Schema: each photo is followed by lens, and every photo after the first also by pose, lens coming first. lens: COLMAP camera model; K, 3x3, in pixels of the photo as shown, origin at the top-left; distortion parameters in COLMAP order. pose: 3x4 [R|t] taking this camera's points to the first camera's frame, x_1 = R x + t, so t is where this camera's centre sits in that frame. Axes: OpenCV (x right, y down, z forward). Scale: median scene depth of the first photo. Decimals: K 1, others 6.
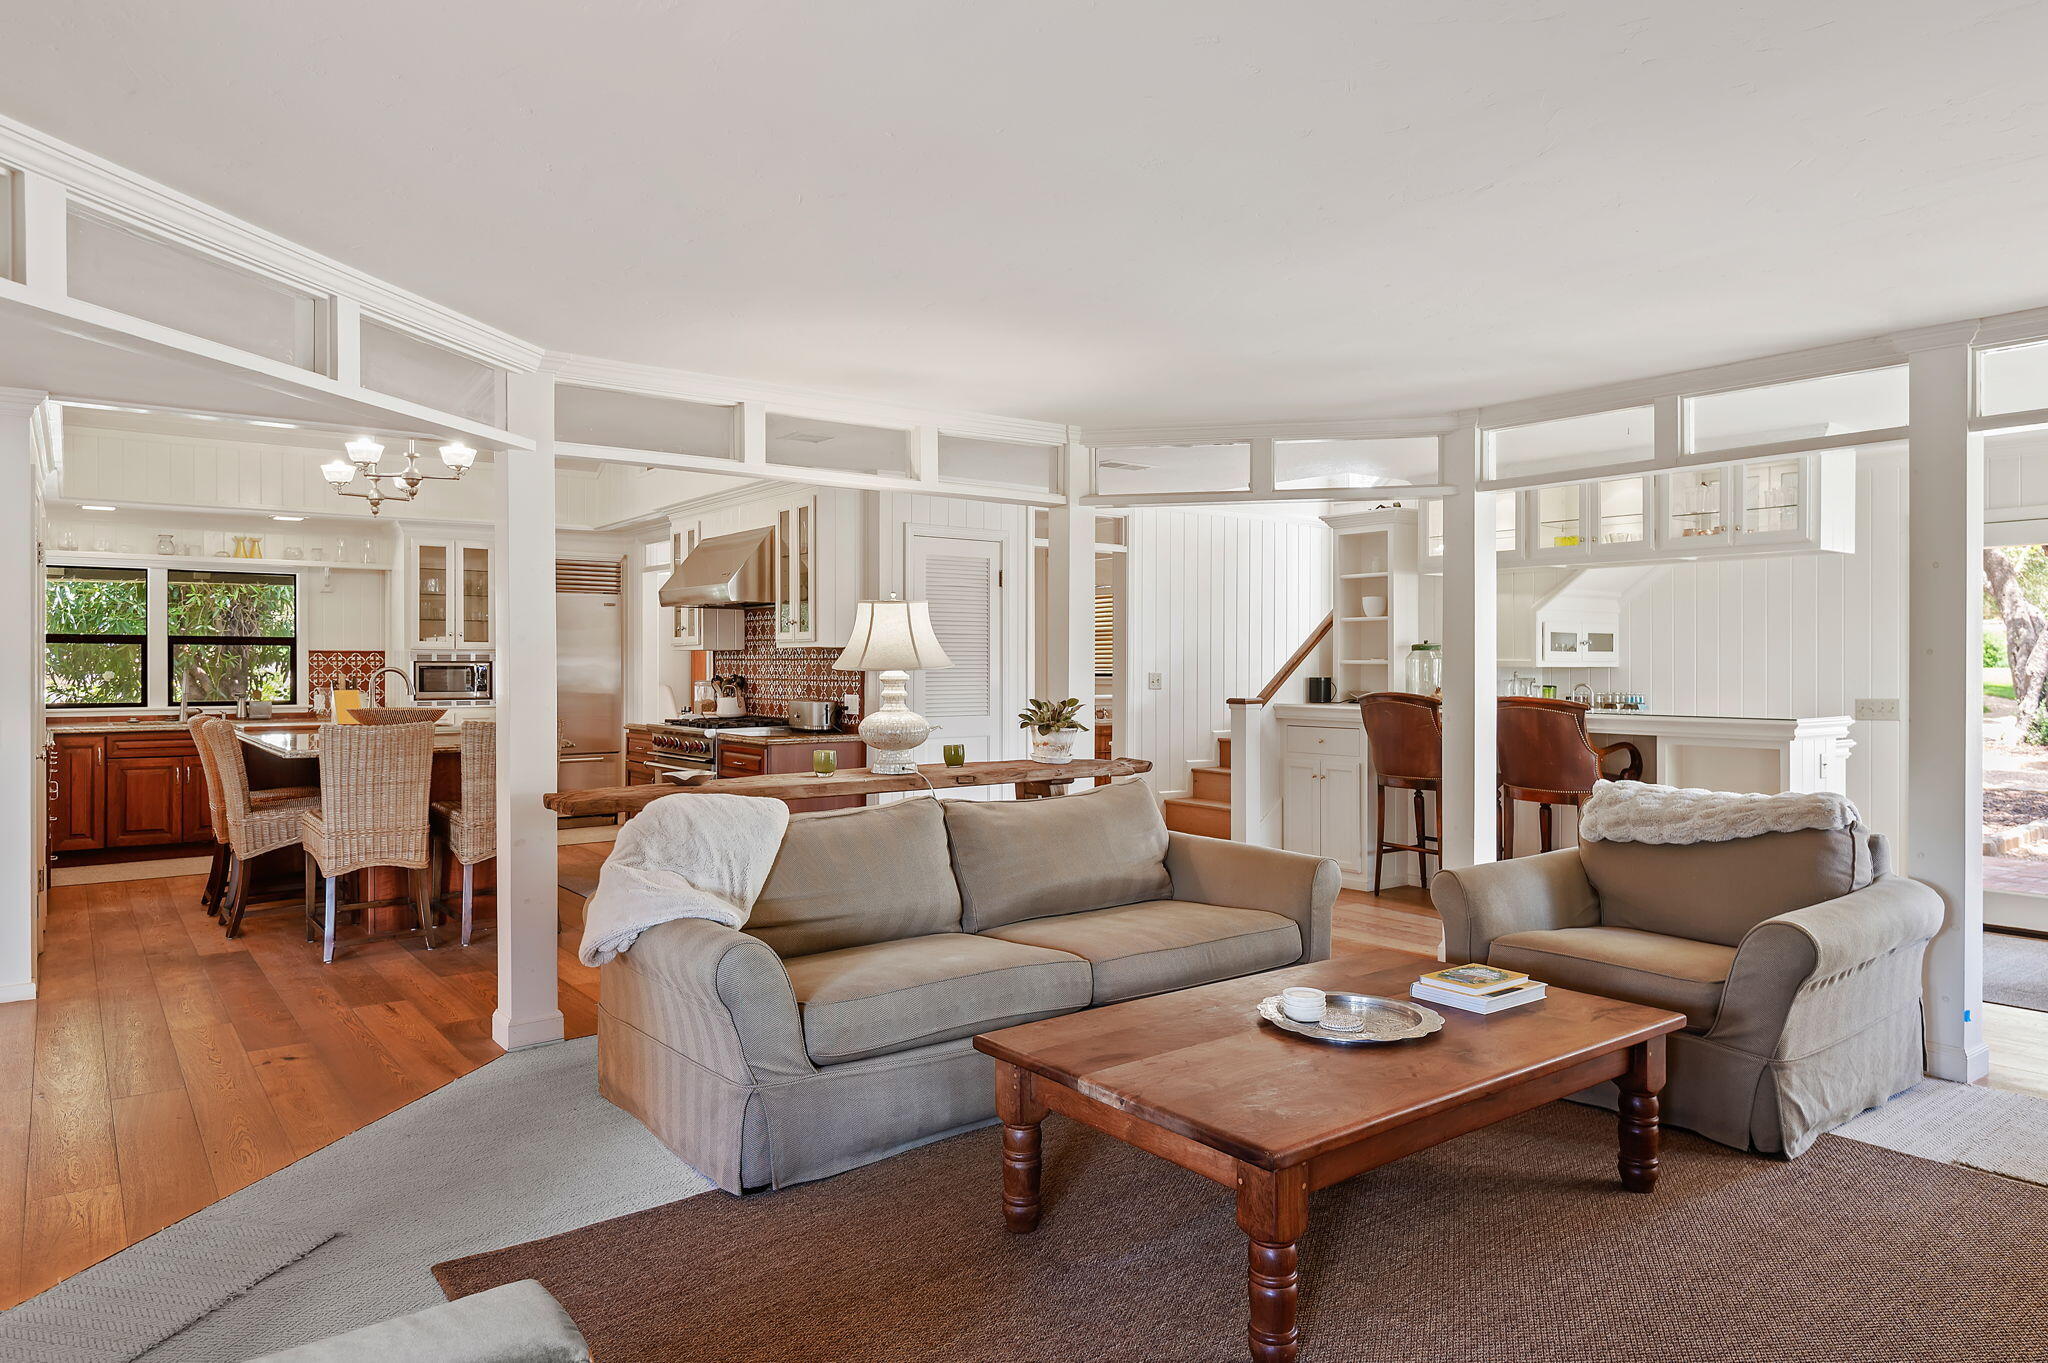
lens RADIAL K [[1240.2, 0, 1020.3], [0, 1240.2, 674.8], [0, 0, 1]] dist [0.039386, -0.001865]
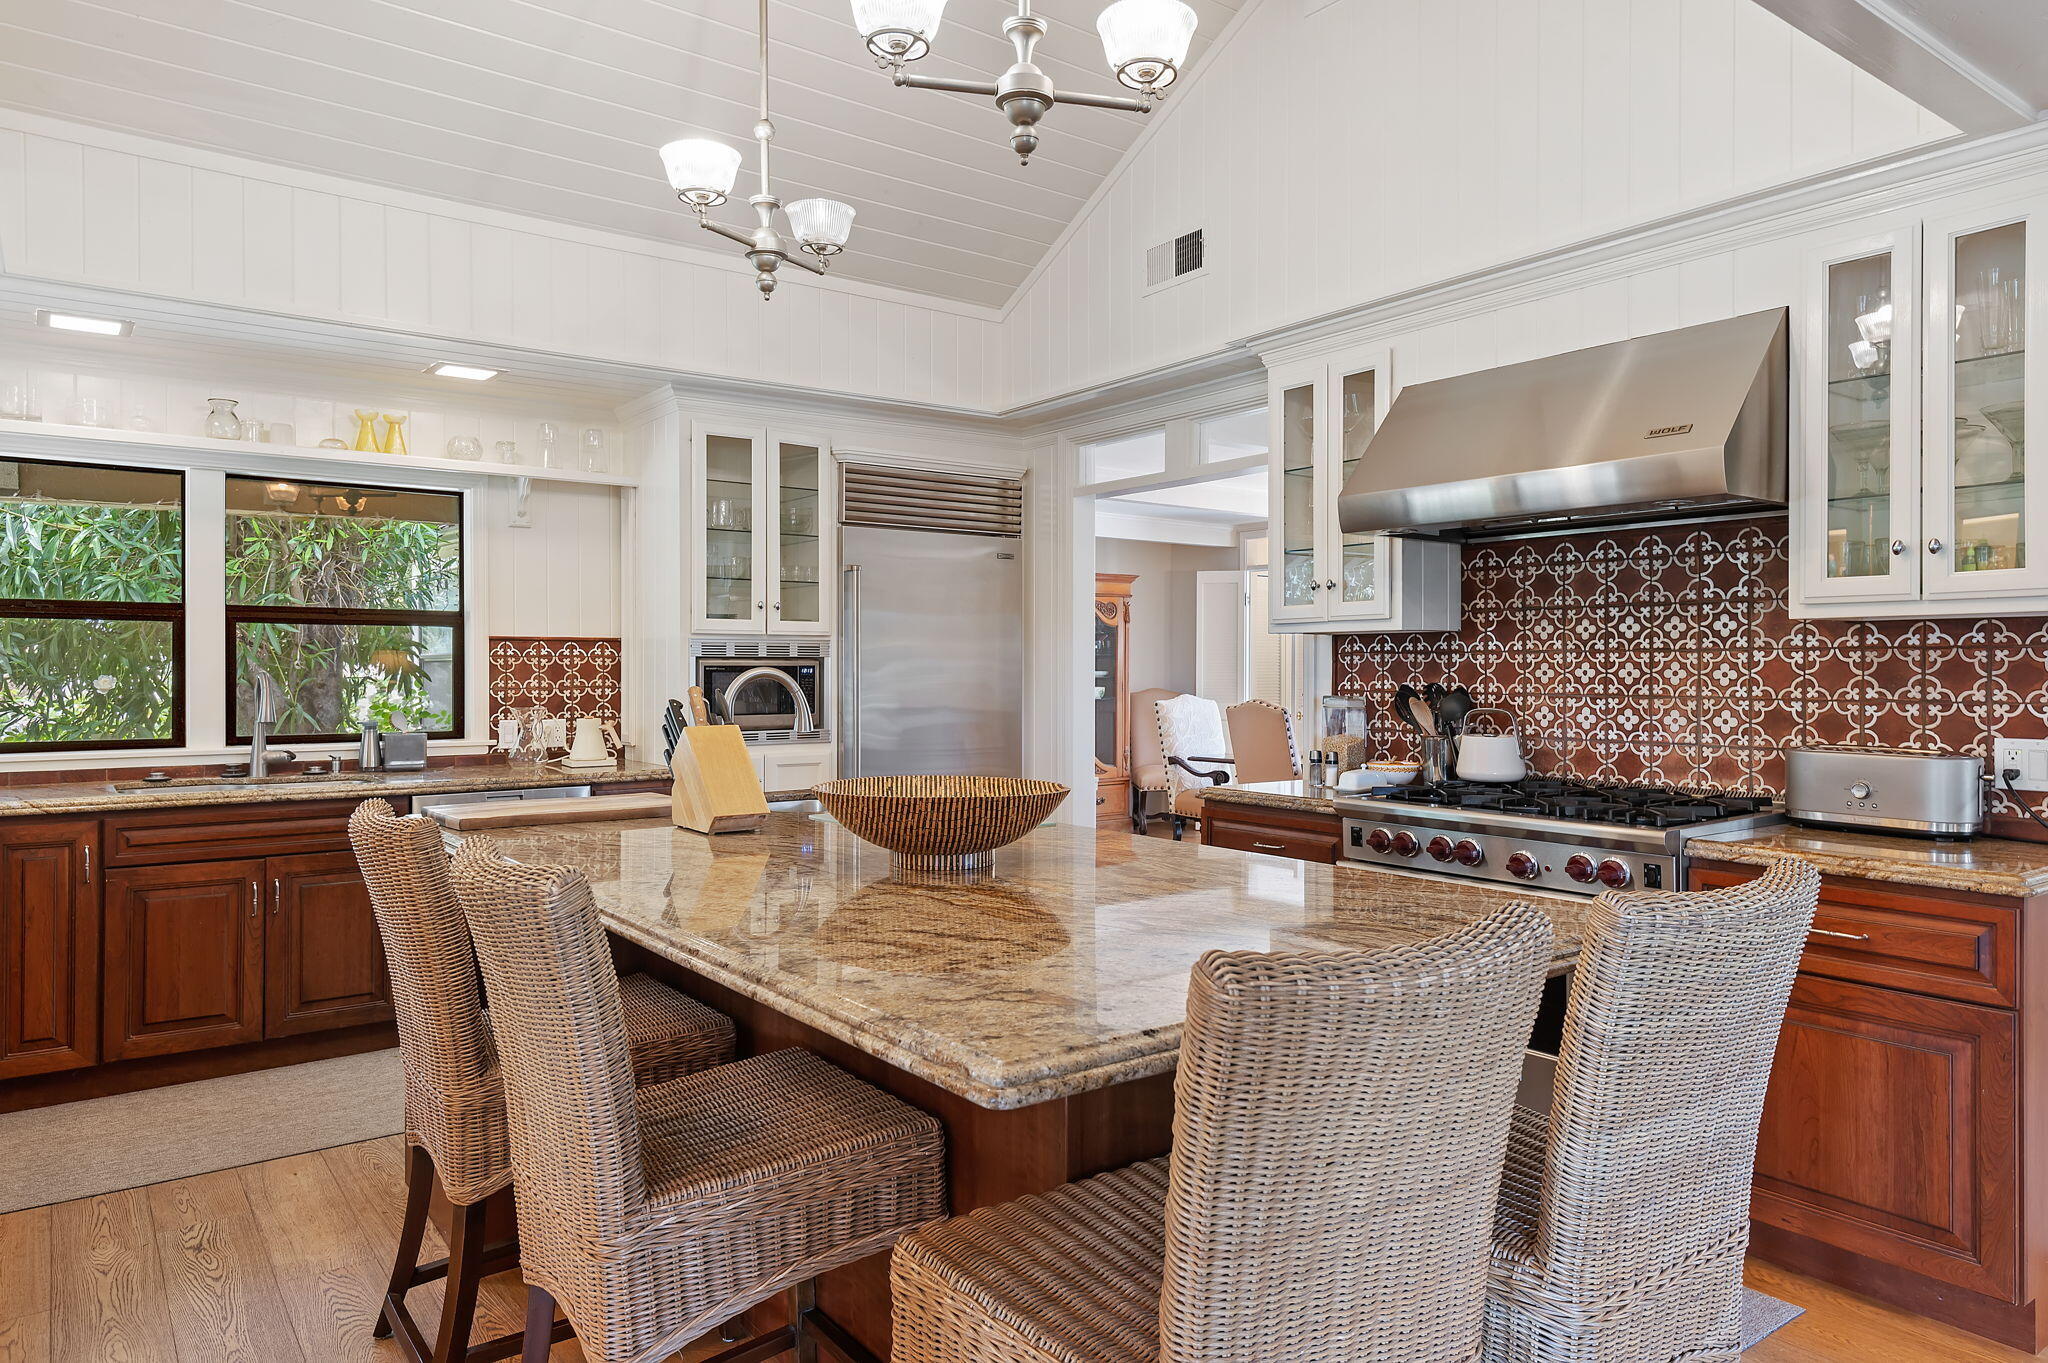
lens RADIAL K [[1240.2, 0, 1032.8], [0, 1240.2, 676.1], [0, 0, 1]] dist [0.039386, -0.001865]
pose [[0.999924, 0.000590, 0.012287, -0.353895], [-0.000576, 0.999999, -0.001161, -0.002231], [-0.012288, 0.001154, 0.999924, 0.485785]]
